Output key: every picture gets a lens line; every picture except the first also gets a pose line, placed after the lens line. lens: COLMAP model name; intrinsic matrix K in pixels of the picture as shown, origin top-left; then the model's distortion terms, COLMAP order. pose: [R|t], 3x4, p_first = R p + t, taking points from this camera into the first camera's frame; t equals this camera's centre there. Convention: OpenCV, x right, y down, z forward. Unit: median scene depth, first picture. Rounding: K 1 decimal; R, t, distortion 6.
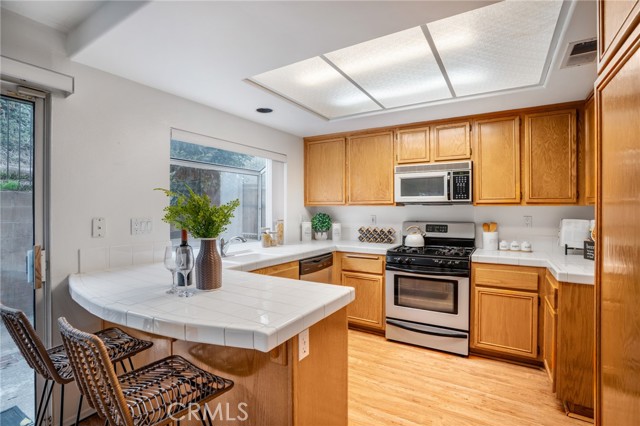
lens RADIAL K [[306.4, 0, 314.5], [0, 306.4, 210.0], [0, 0, 1]] dist [-0.049029, 0.012023]
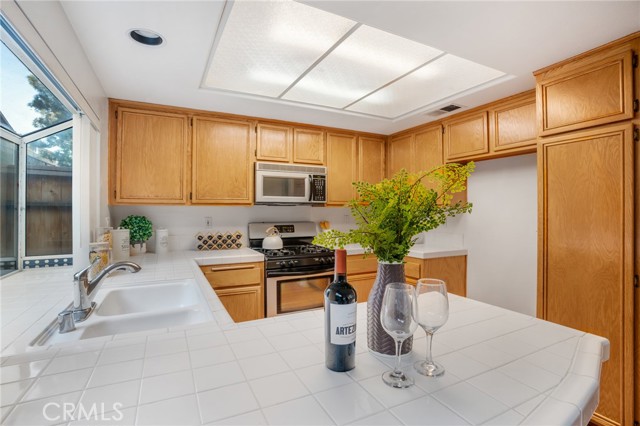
lens RADIAL K [[306.4, 0, 322.7], [0, 306.4, 211.8], [0, 0, 1]] dist [-0.049029, 0.012023]
pose [[0.527660, -0.008318, 0.849415, -0.426017], [0.001606, 0.999960, 0.008795, -0.004682], [-0.849454, -0.003277, 0.527653, 0.379362]]
